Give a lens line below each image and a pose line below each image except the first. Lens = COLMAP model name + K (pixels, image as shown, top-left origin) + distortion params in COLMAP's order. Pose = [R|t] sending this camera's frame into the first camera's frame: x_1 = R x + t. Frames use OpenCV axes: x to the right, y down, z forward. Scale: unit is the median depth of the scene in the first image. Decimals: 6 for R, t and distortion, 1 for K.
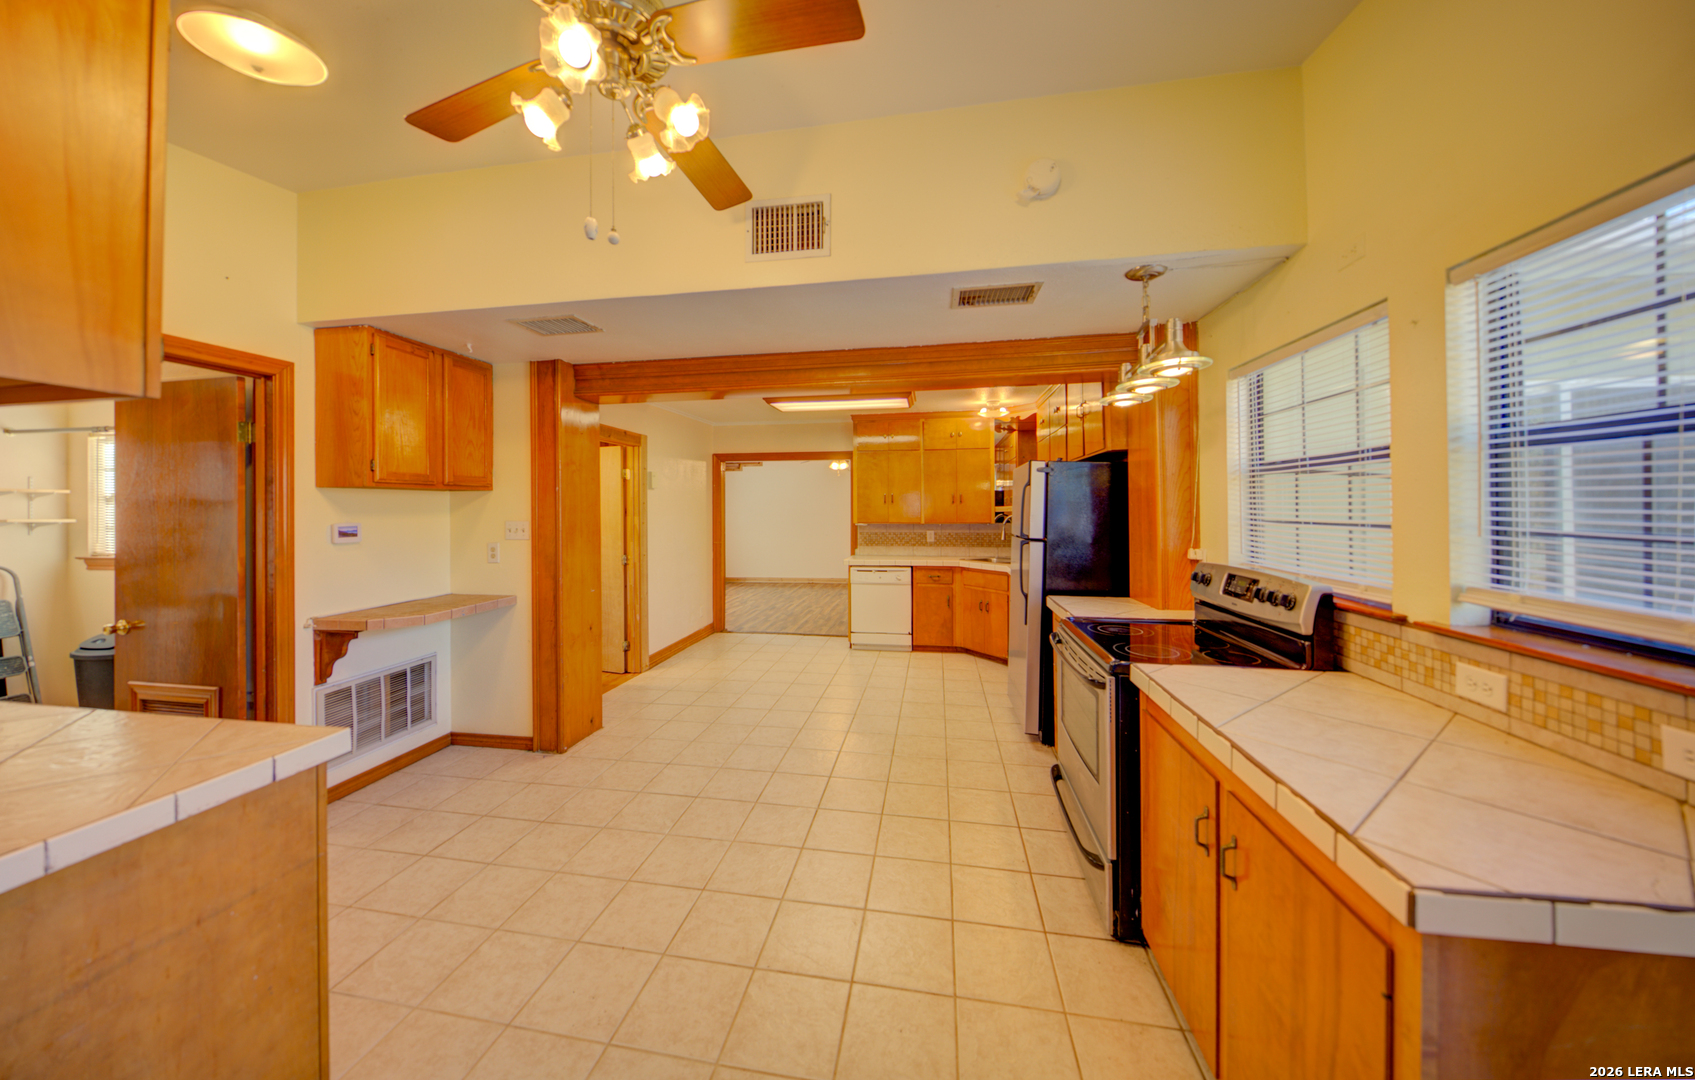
lens RADIAL K [[543.9, 0, 843.8], [0, 543.9, 511.1], [0, 0, 1]] dist [-0.007023, -0.000129]
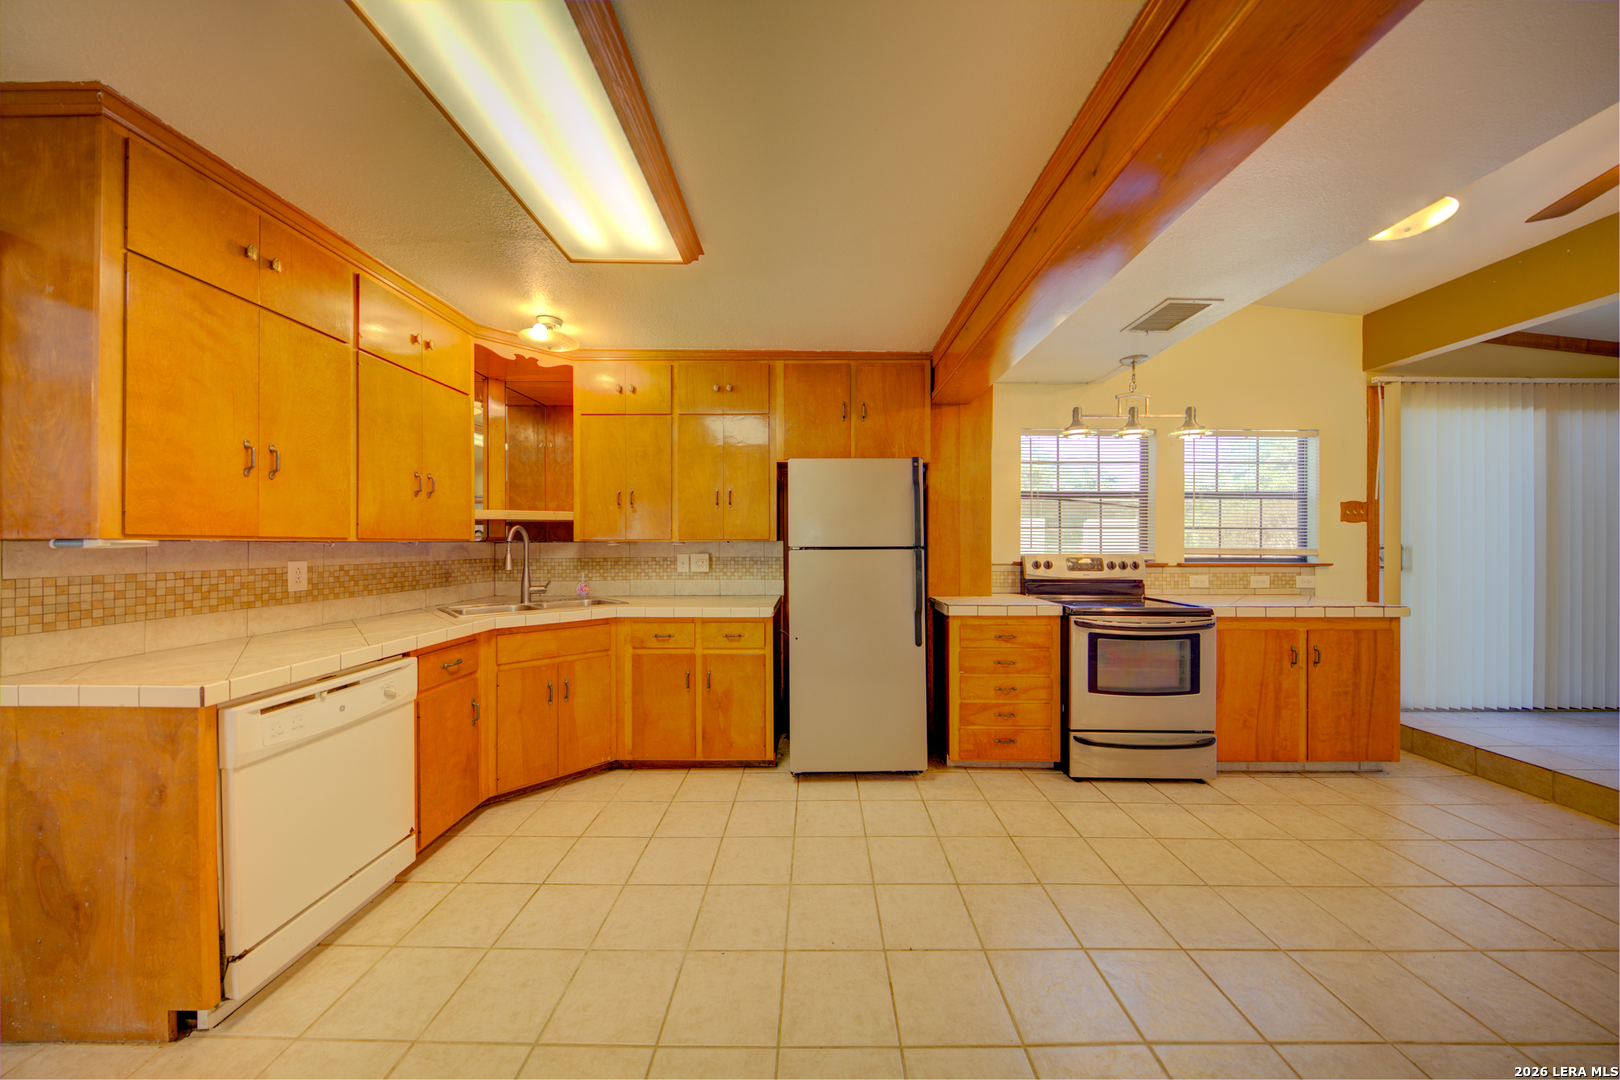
lens RADIAL K [[518.9, 0, 811.1], [0, 518.9, 539.9], [0, 0, 1]] dist [0.001620, -0.000380]
pose [[-0.154585, 0.007394, 0.987952, -0.503655], [0.002085, 0.999972, -0.007158, 0.049155], [-0.987977, 0.000954, -0.154596, 1.425377]]
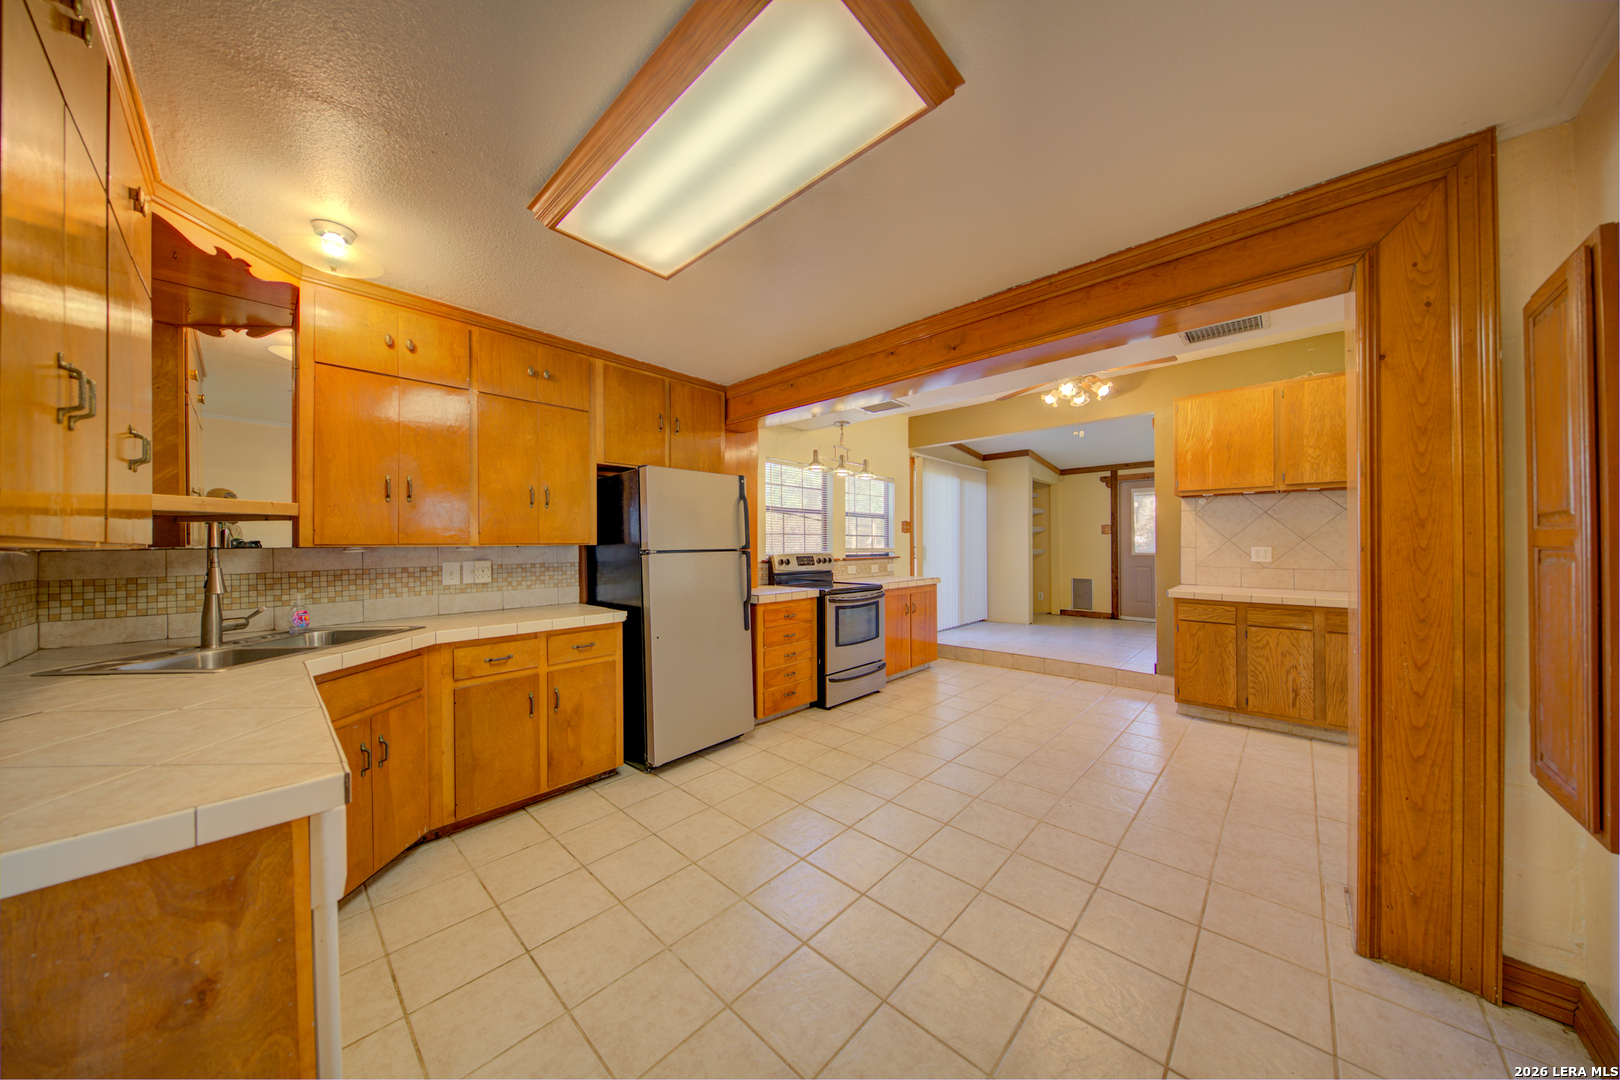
lens RADIAL K [[518.9, 0, 815.2], [0, 518.9, 540.0], [0, 0, 1]] dist [0.001620, -0.000380]
pose [[-0.838403, 0.011896, 0.544921, -0.364792], [0.008854, 0.999927, -0.008206, 0.045733], [-0.544979, -0.002056, -0.838447, 1.955559]]
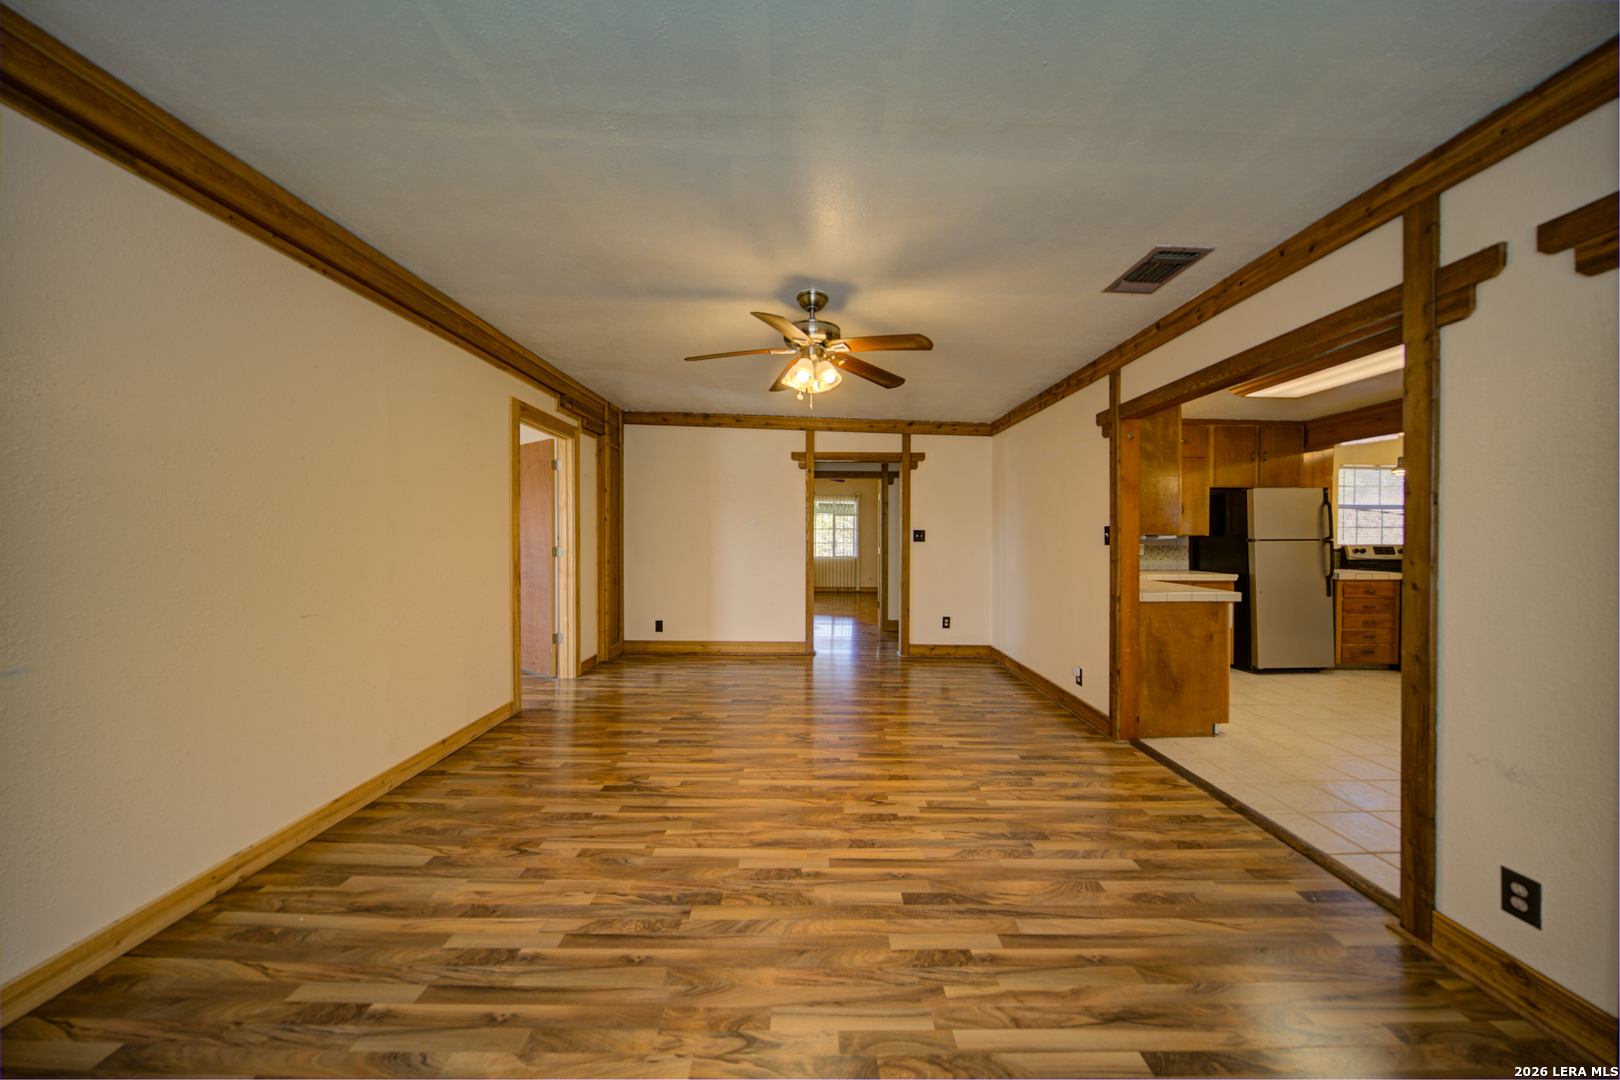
lens RADIAL K [[518.9, 0, 814.6], [0, 518.9, 541.4], [0, 0, 1]] dist [0.001620, -0.000380]
pose [[-0.179756, -0.008735, 0.983672, -0.911101], [-0.000643, 0.999961, 0.008762, 0.048500], [-0.983711, 0.000943, -0.179755, 2.935289]]
